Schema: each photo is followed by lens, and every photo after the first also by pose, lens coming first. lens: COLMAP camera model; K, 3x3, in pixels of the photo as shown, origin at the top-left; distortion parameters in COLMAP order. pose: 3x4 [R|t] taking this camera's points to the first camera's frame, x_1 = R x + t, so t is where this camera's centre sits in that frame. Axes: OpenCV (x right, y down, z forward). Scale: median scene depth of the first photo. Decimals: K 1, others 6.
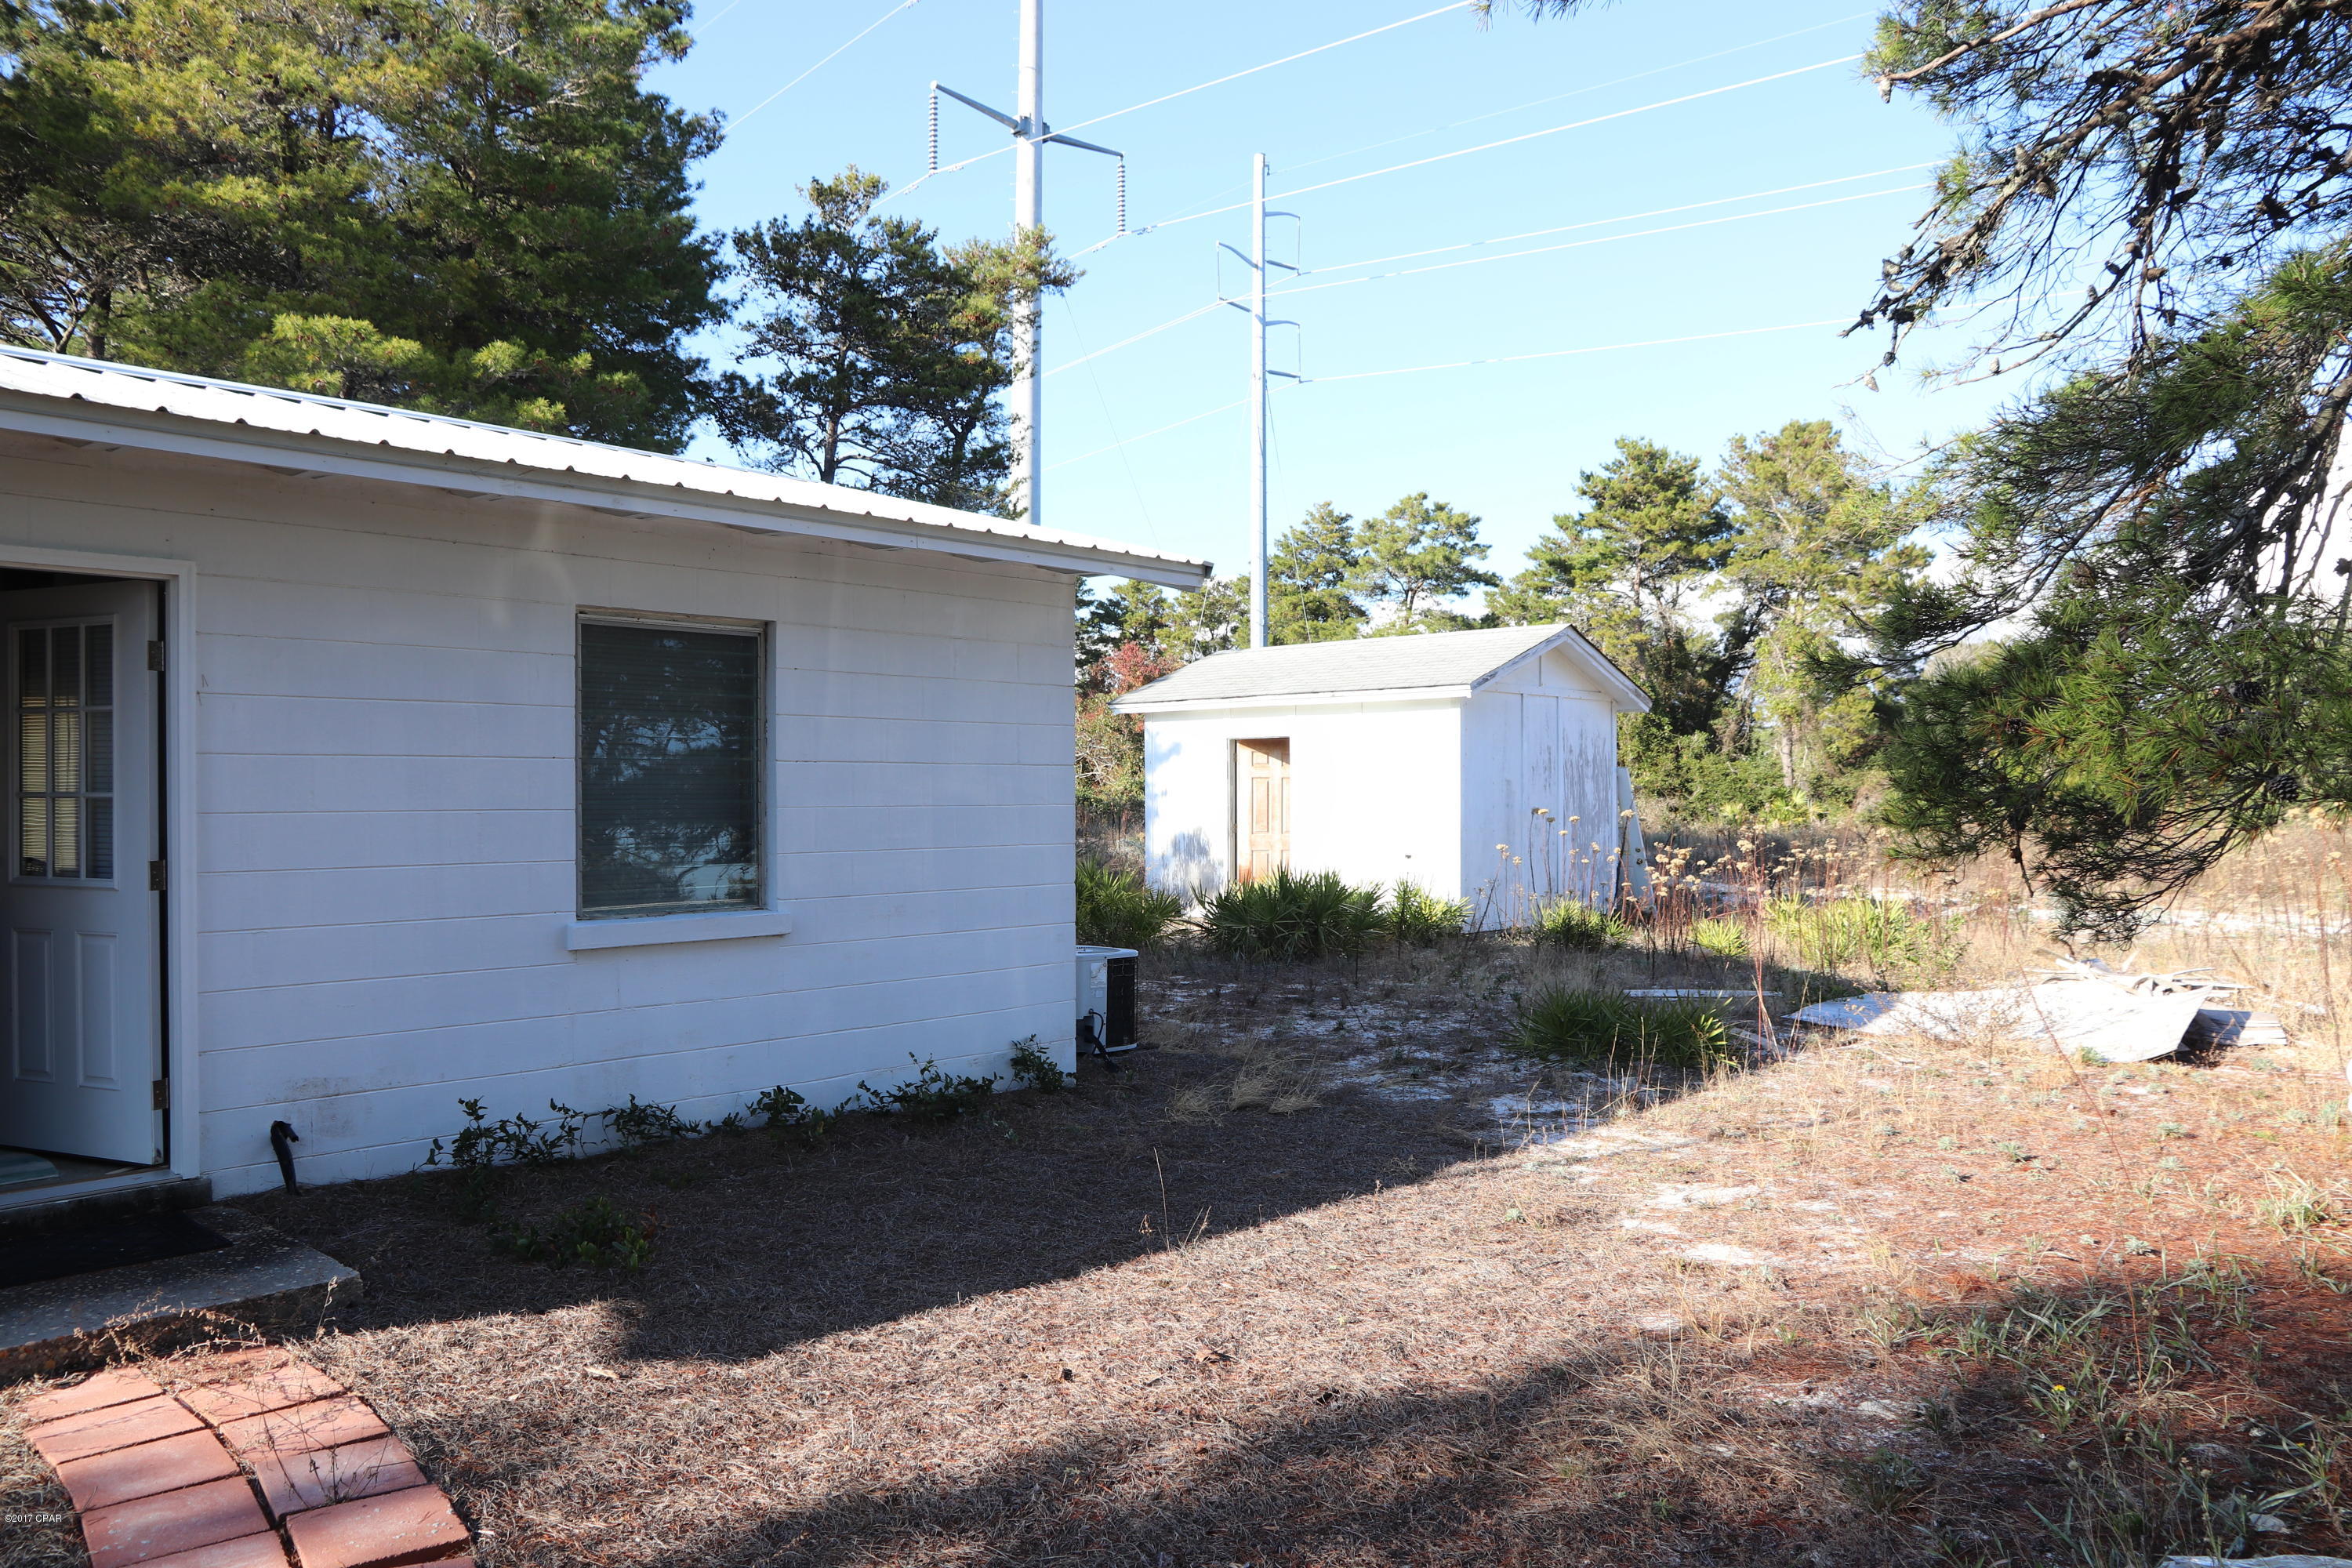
lens RADIAL K [[1650.0, 0, 1189.9], [0, 1650.0, 808.7], [0, 0, 1]] dist [-0.110062, 0.081401]
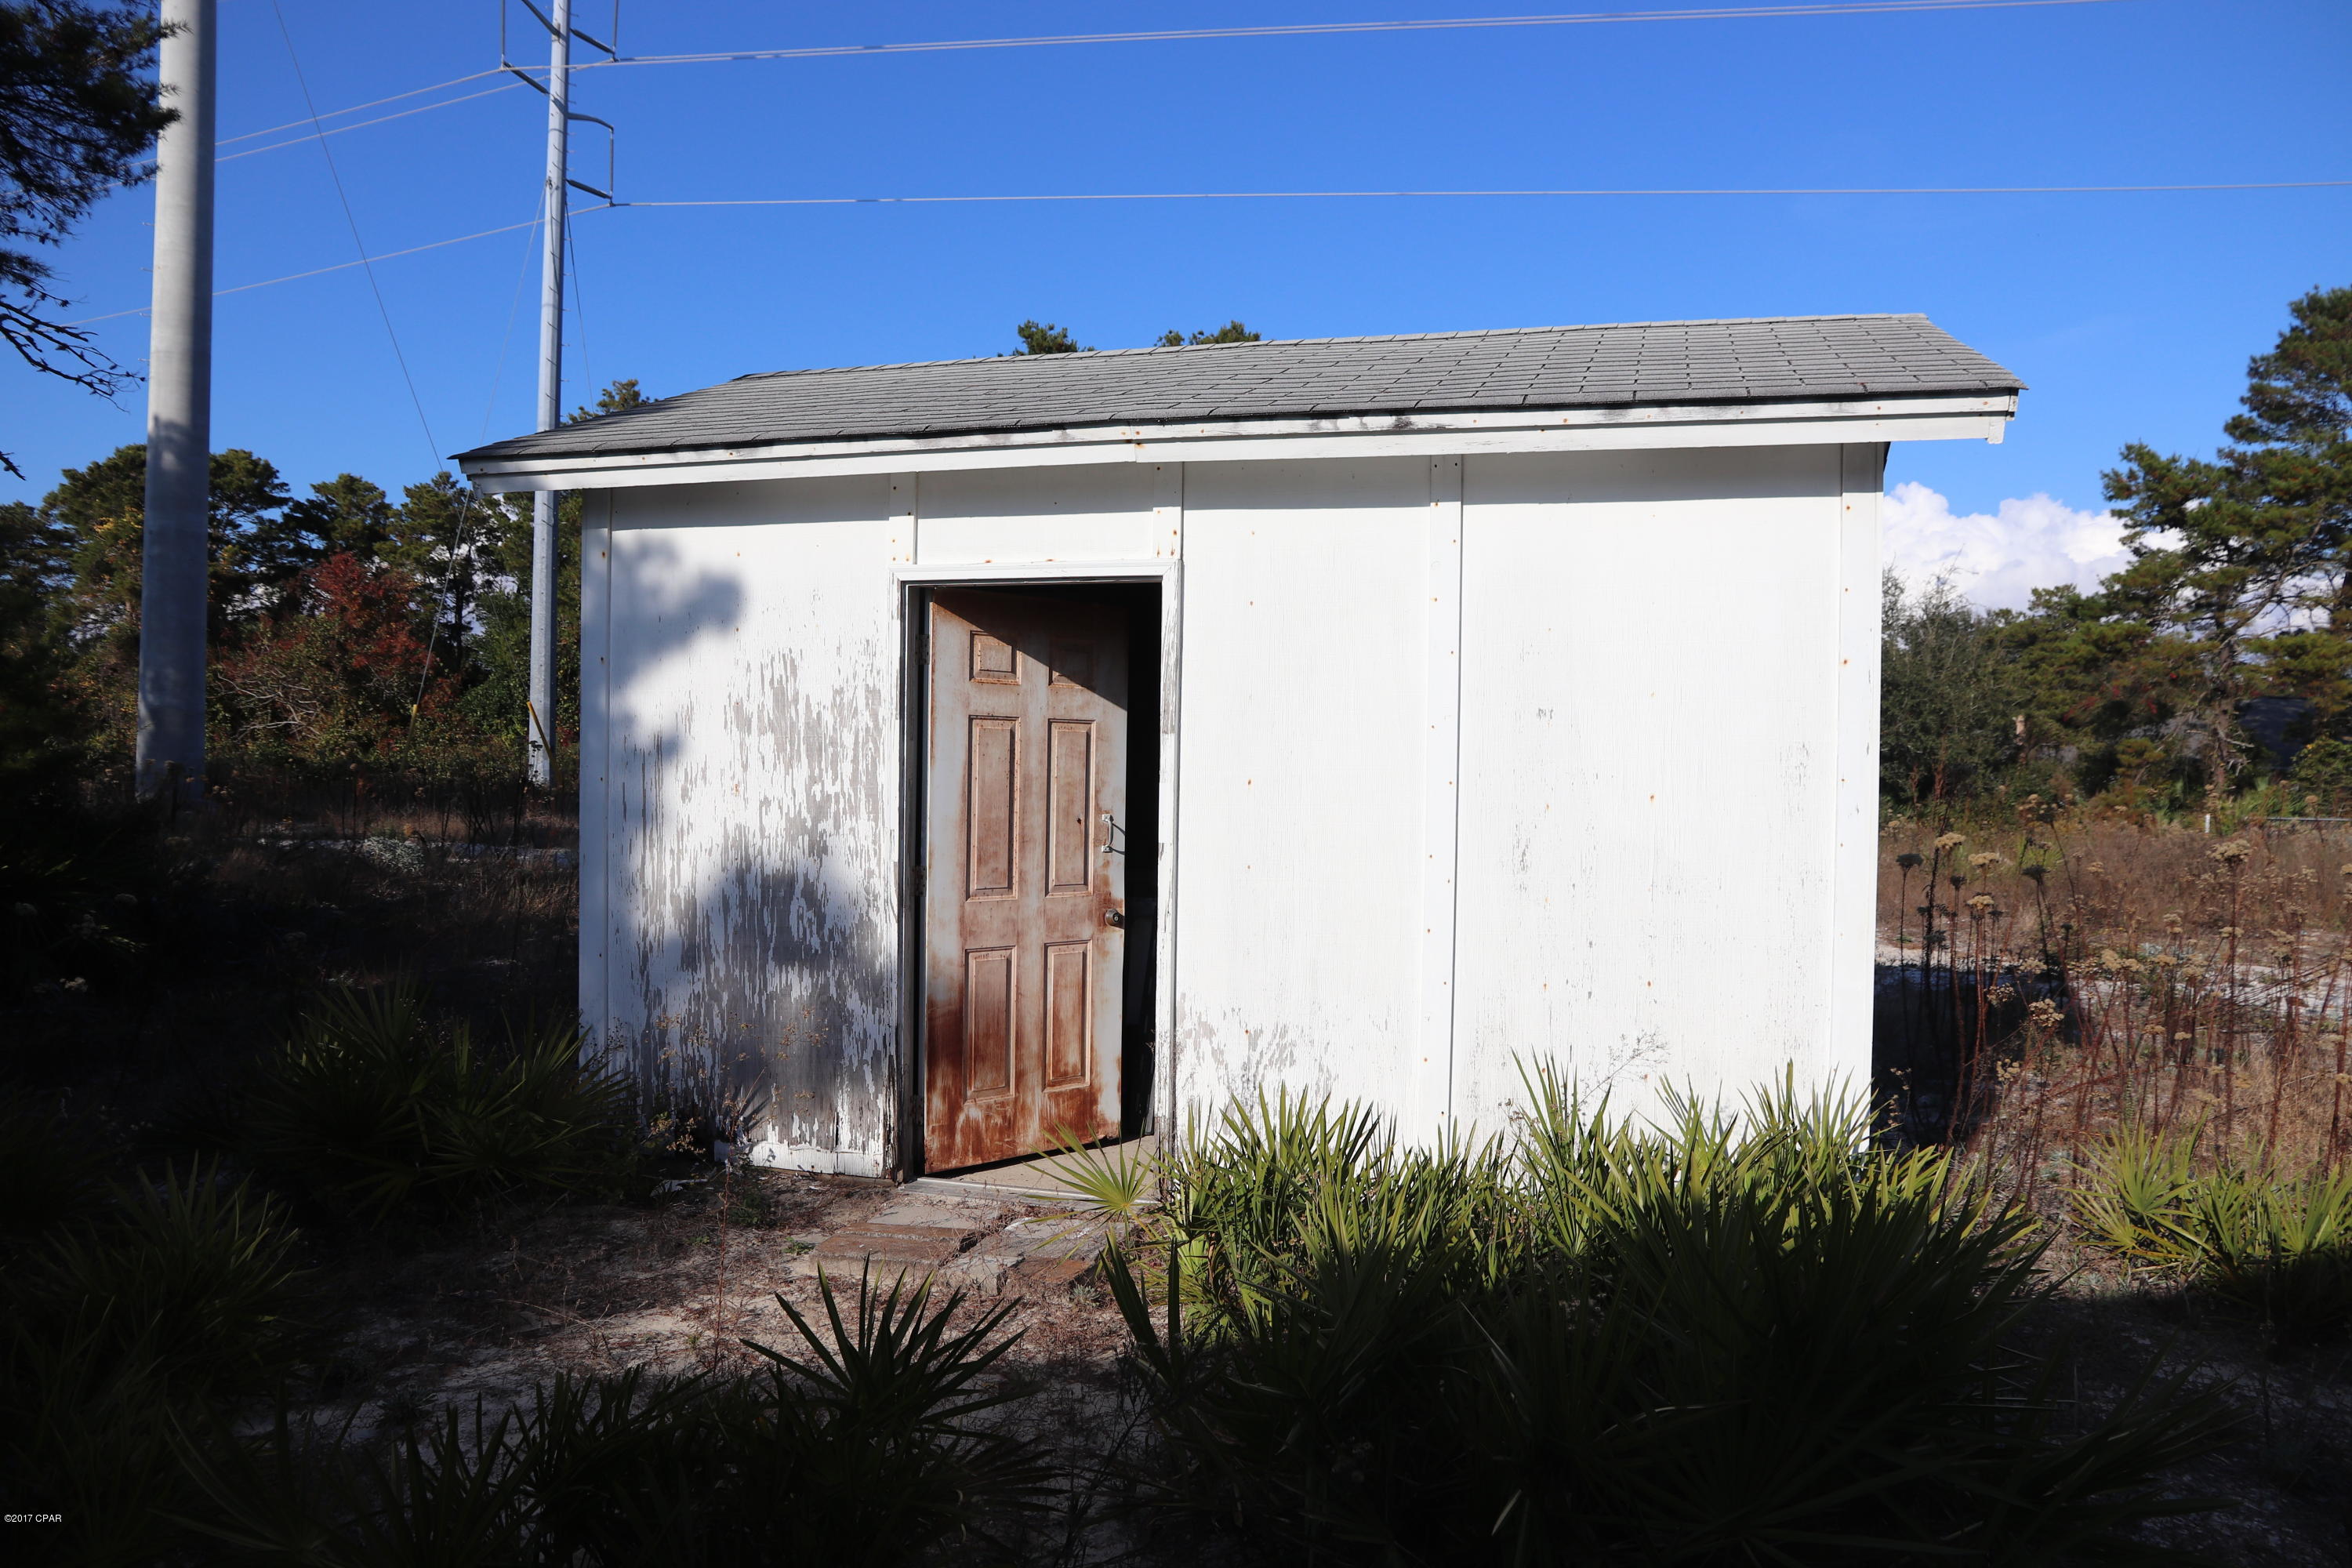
lens RADIAL K [[1650.0, 0, 1189.7], [0, 1650.0, 787.1], [0, 0, 1]] dist [-0.110062, 0.081401]
pose [[0.895571, 0.014363, 0.444686, -0.010080], [-0.017199, 0.999849, 0.002343, -0.001097], [-0.444586, -0.009747, 0.895683, 0.113896]]
